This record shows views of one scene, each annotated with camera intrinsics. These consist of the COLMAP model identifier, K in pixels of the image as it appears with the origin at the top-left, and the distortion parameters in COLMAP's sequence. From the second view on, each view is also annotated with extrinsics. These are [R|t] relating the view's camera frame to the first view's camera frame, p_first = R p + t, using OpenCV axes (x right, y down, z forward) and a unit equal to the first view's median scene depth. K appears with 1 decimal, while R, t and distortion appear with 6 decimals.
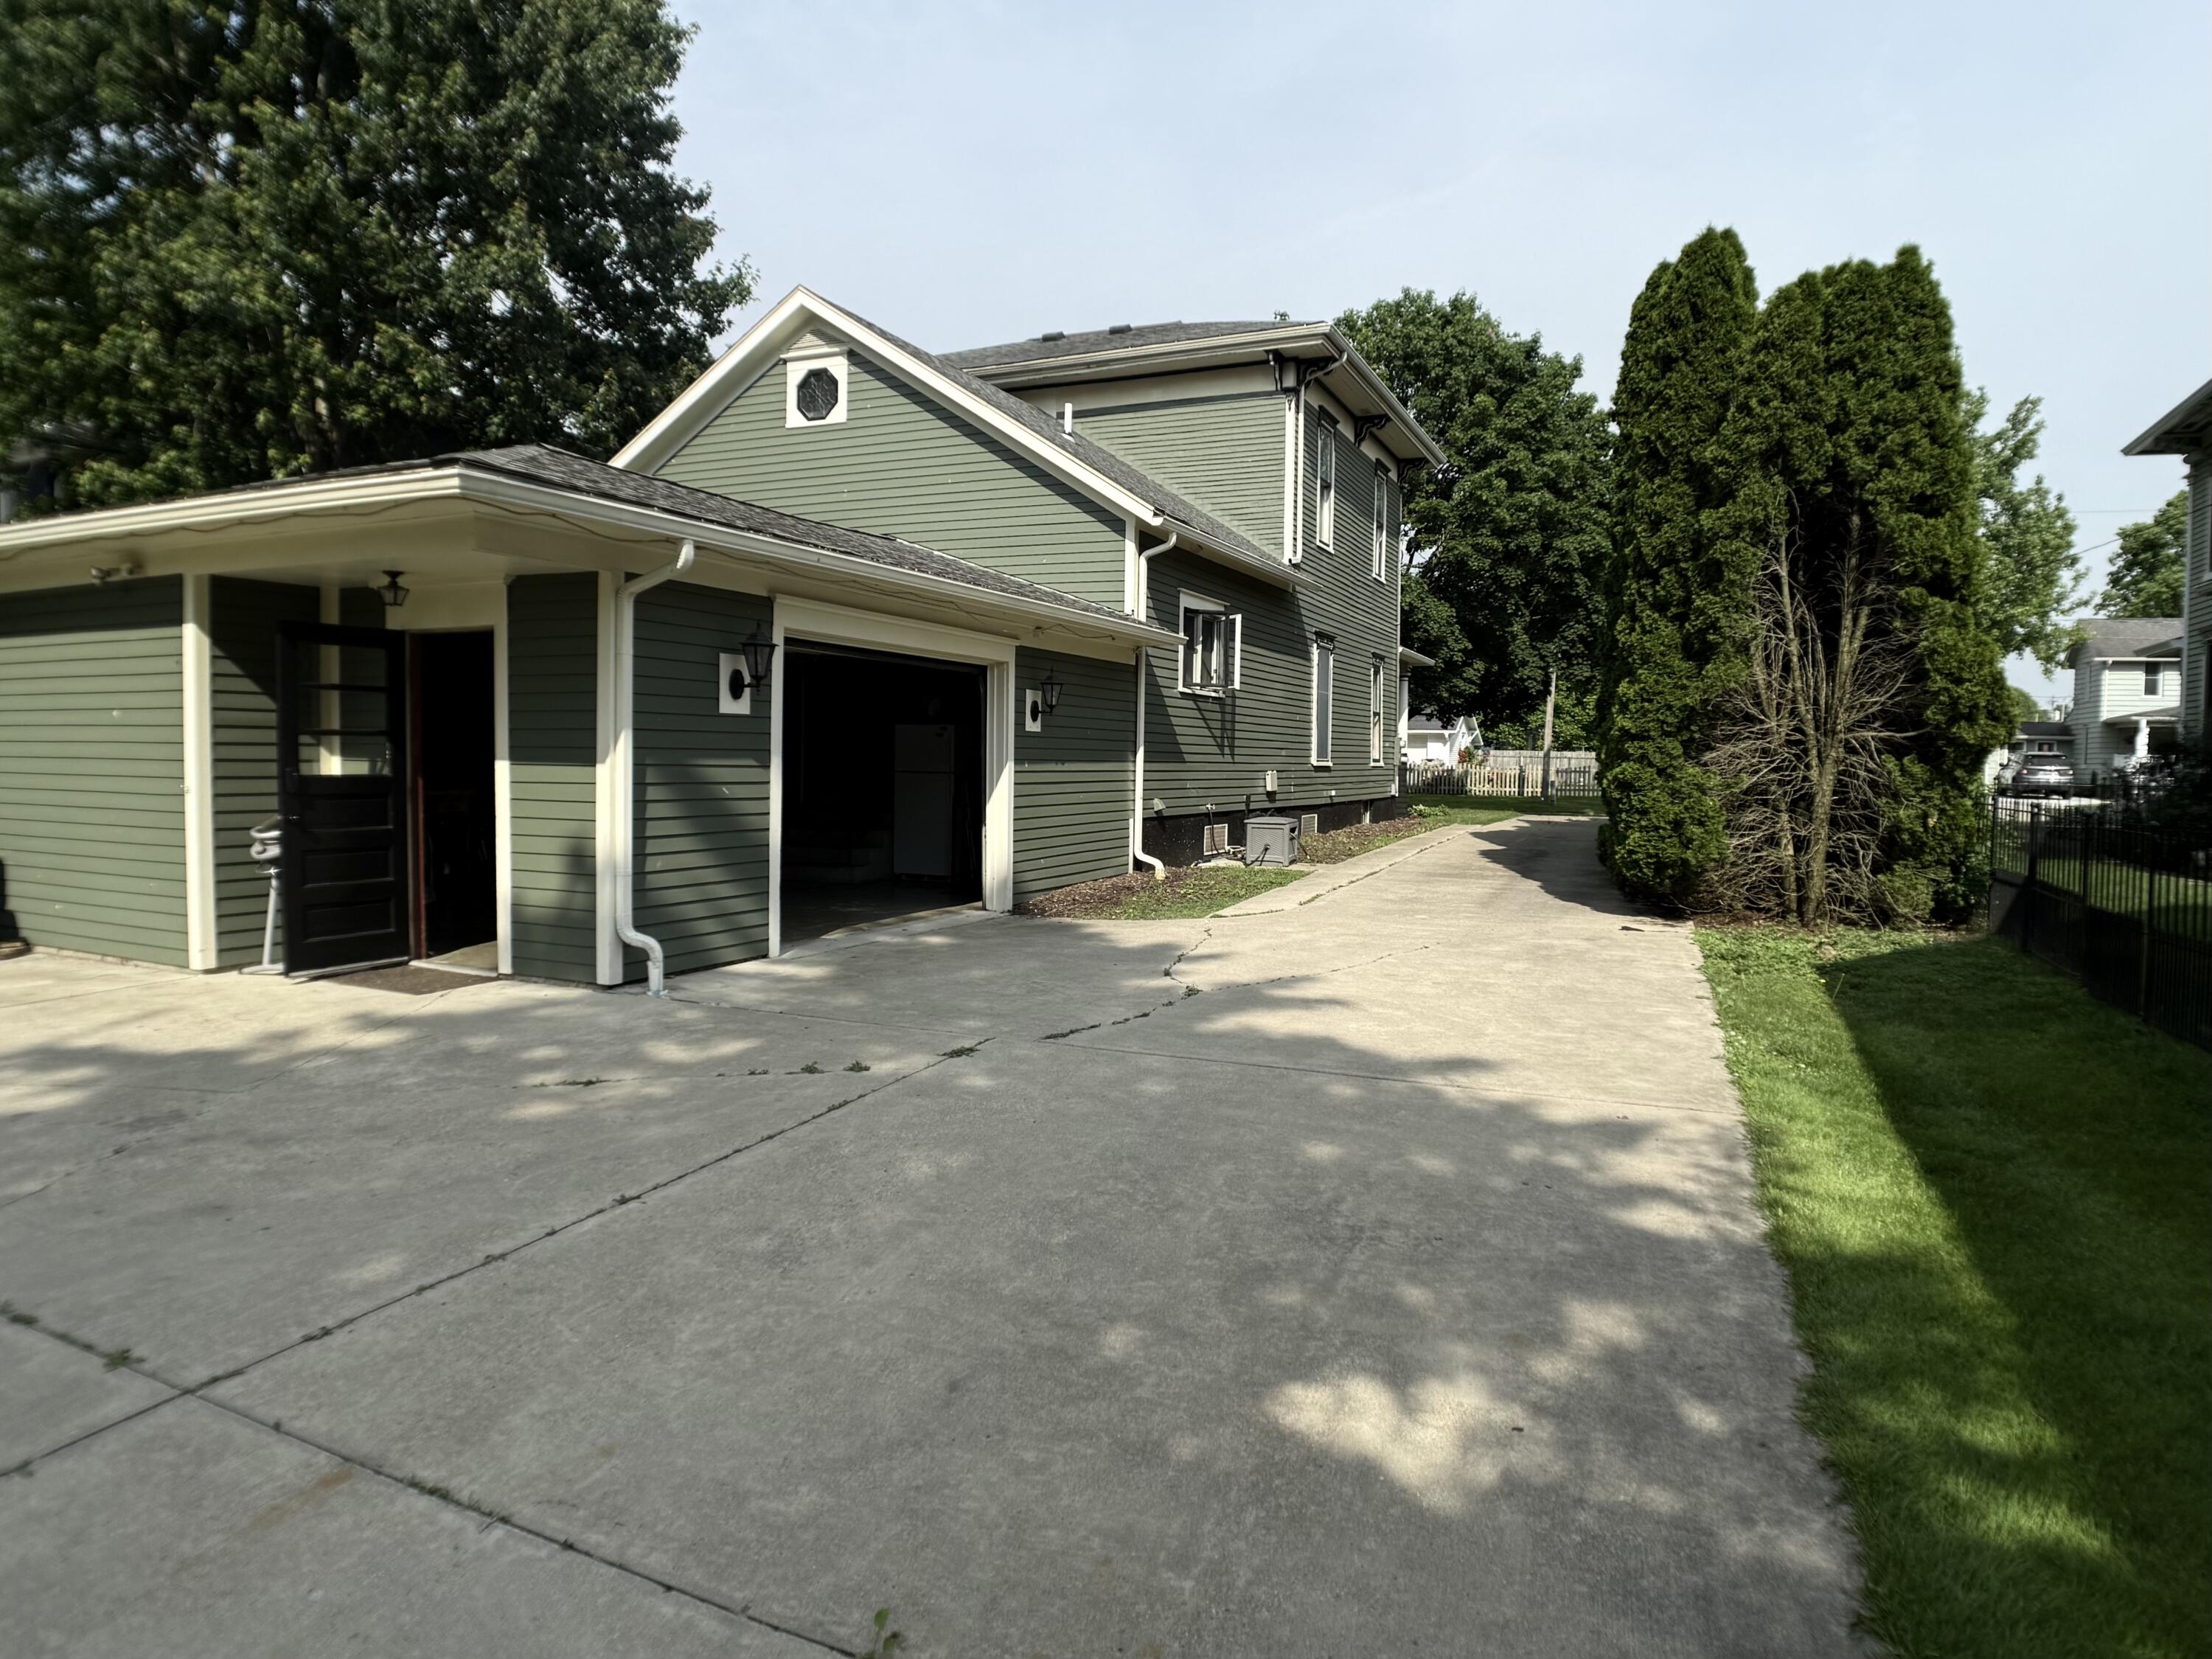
lens RADIAL K [[1265.2, 0, 1106.9], [0, 1265.2, 826.5], [0, 0, 1]] dist [-0.069644, -0.004820]
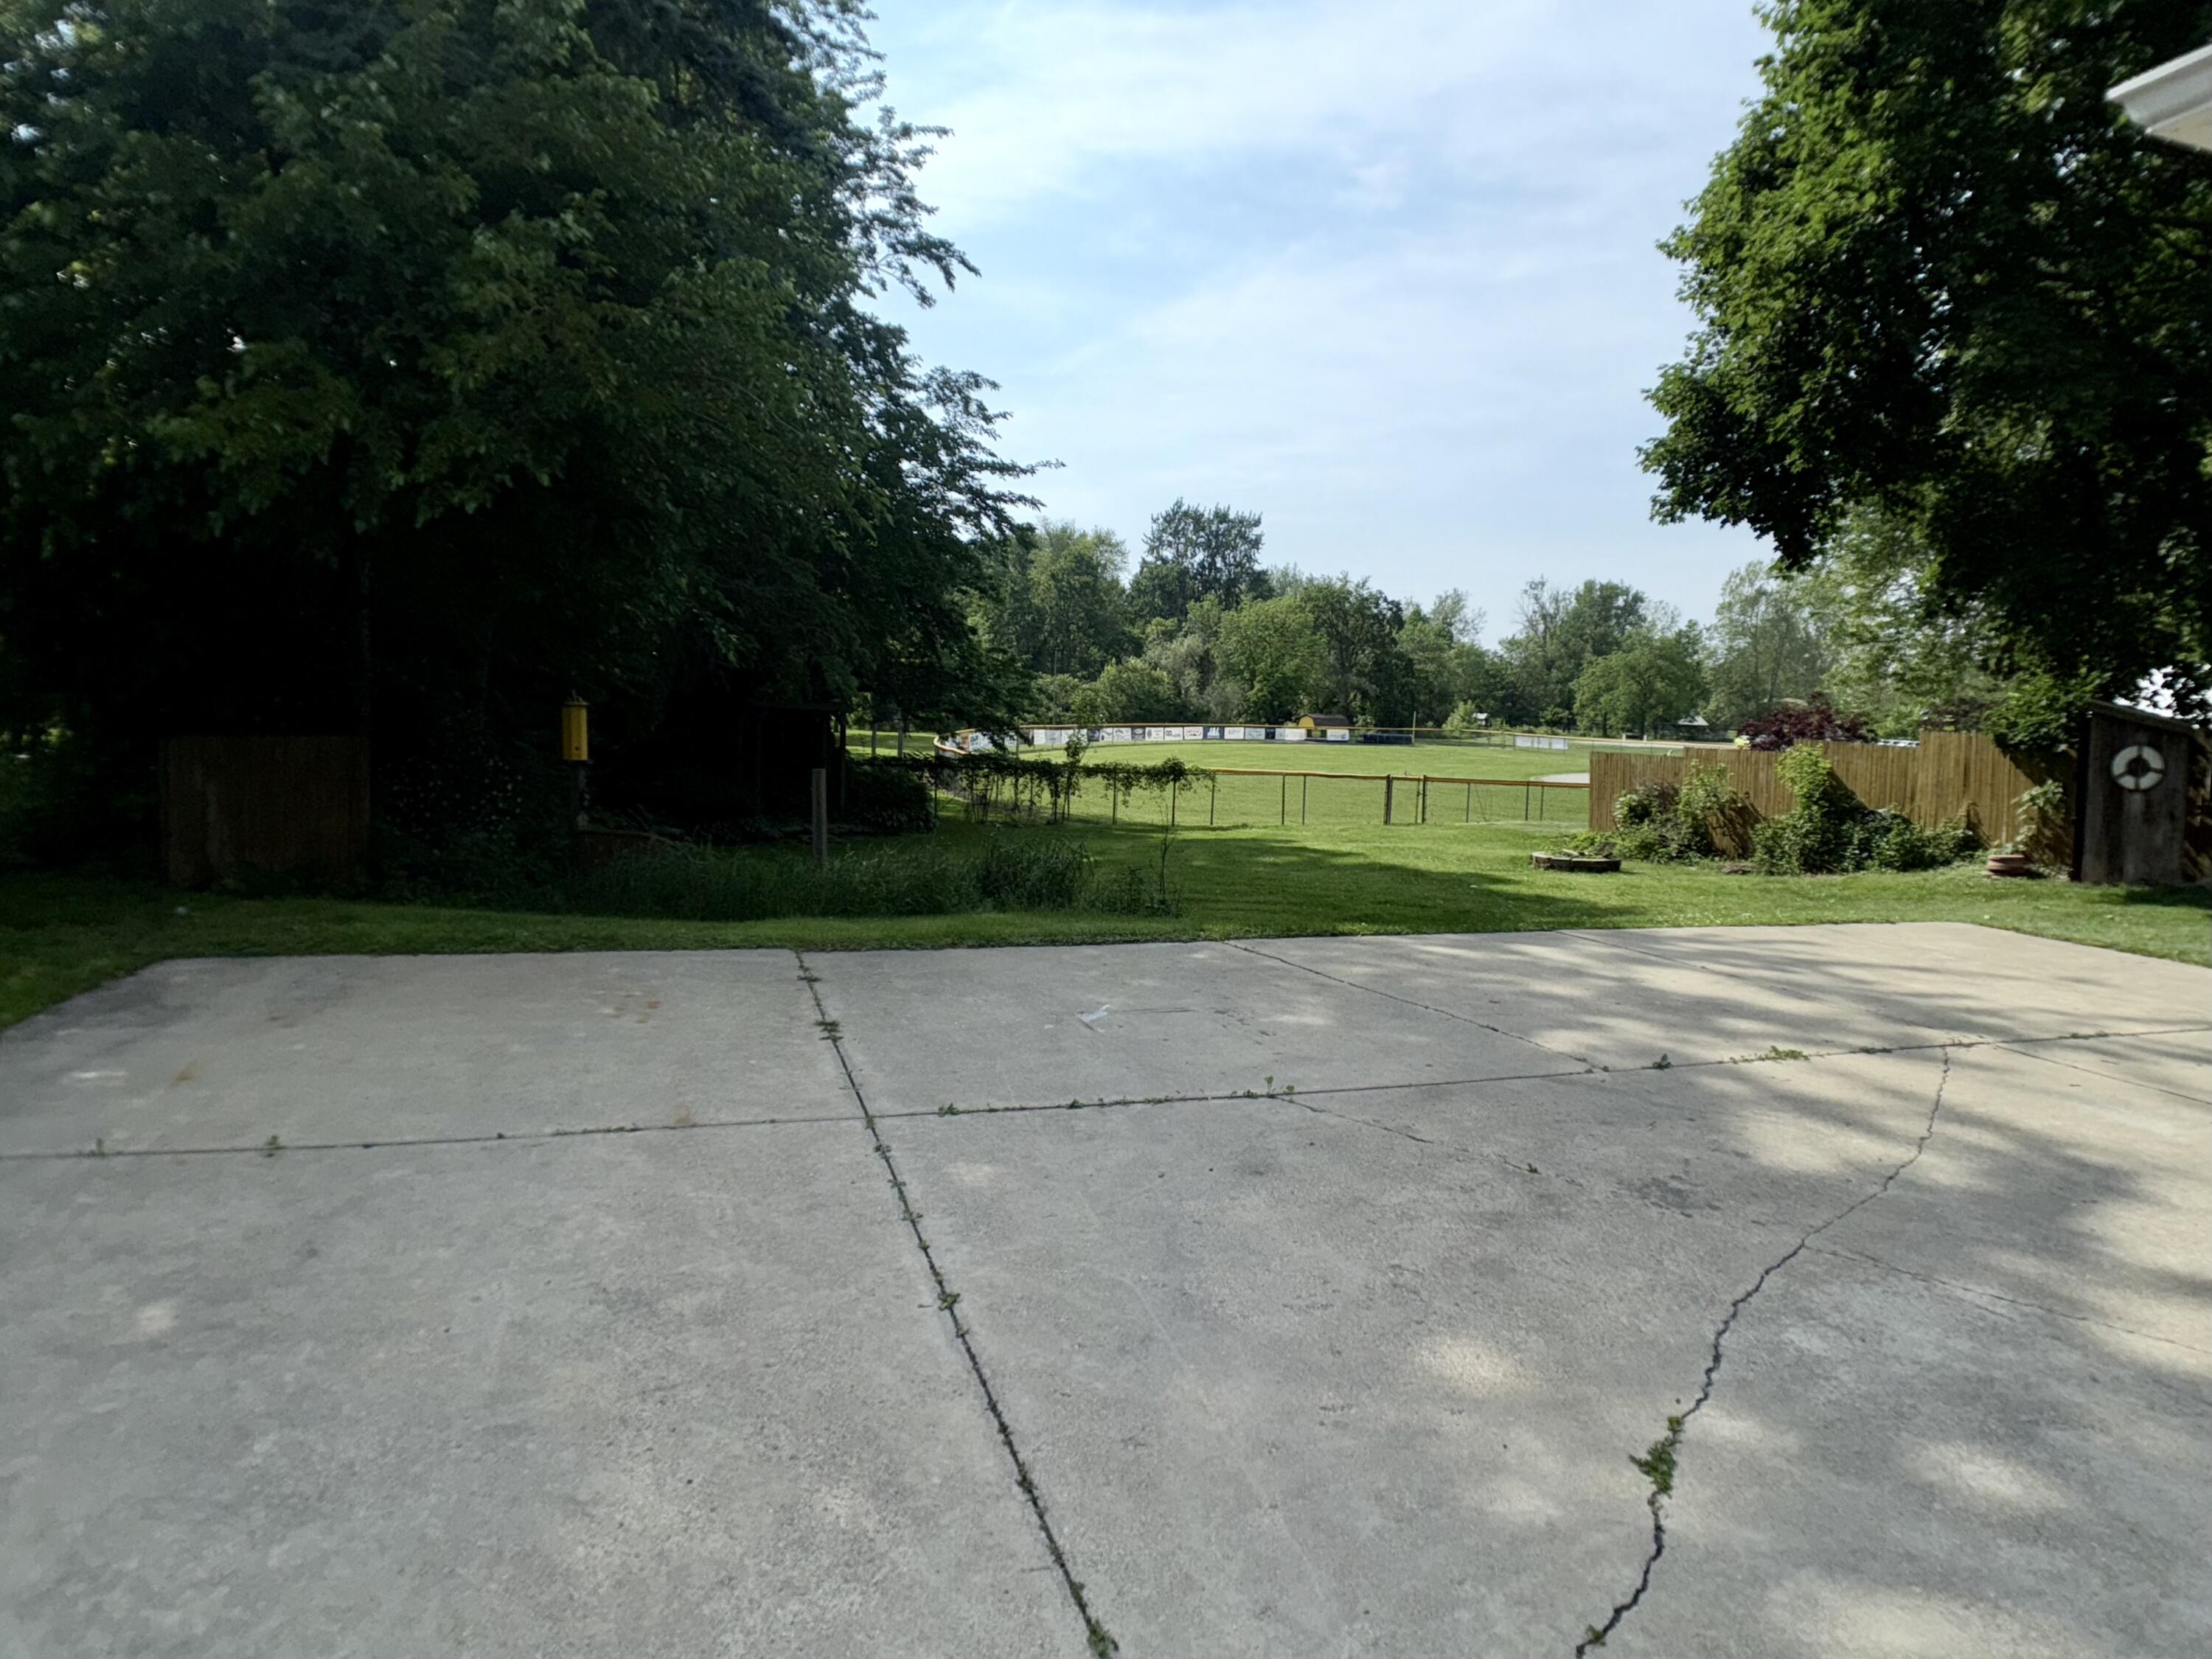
lens RADIAL K [[1265.2, 0, 1106.5], [0, 1265.2, 832.0], [0, 0, 1]] dist [-0.069644, -0.004820]
pose [[-0.762533, 0.026162, -0.646421, 0.020043], [-0.080061, 0.987685, 0.134416, -0.091110], [0.641977, 0.154250, -0.751048, 1.672768]]
